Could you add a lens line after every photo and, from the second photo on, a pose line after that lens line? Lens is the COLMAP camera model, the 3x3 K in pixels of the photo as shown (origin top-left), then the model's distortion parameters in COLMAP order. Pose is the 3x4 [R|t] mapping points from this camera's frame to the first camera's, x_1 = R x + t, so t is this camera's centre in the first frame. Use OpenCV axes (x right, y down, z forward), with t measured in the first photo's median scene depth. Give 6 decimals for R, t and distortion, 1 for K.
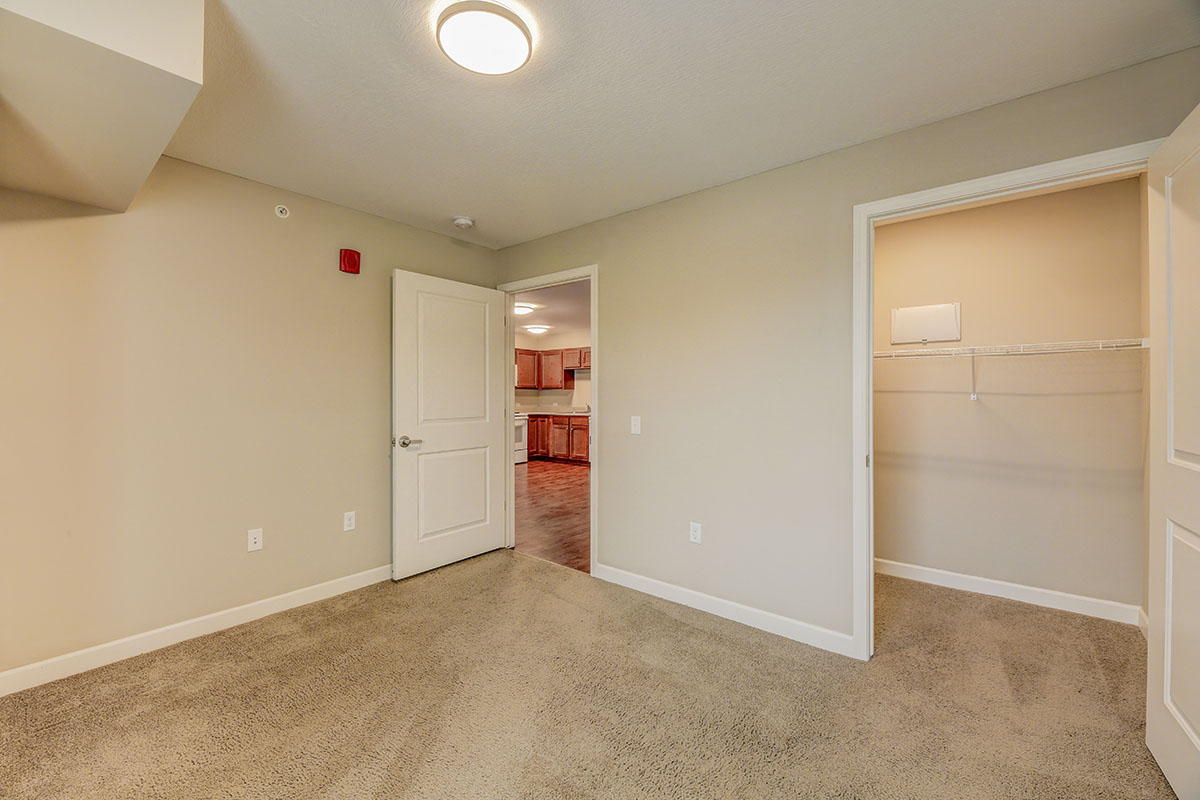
lens RADIAL K [[487.4, 0, 596.3], [0, 487.4, 394.8], [0, 0, 1]] dist [-0.000750, -0.000324]
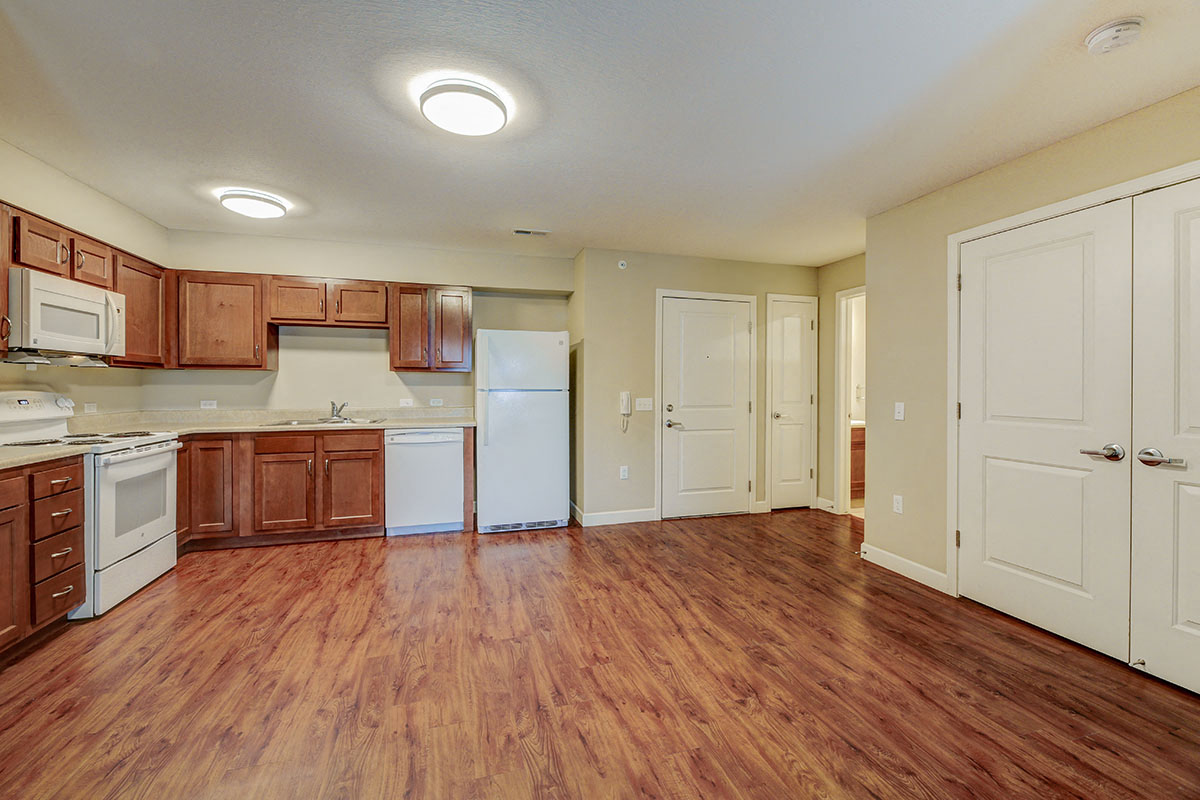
lens RADIAL K [[487.4, 0, 596.3], [0, 487.4, 394.8], [0, 0, 1]] dist [-0.000750, -0.000324]
pose [[0.565165, -0.009722, 0.824921, -0.260616], [-0.004390, 0.999881, 0.014791, 0.003304], [-0.824966, -0.011981, 0.565055, 0.534307]]
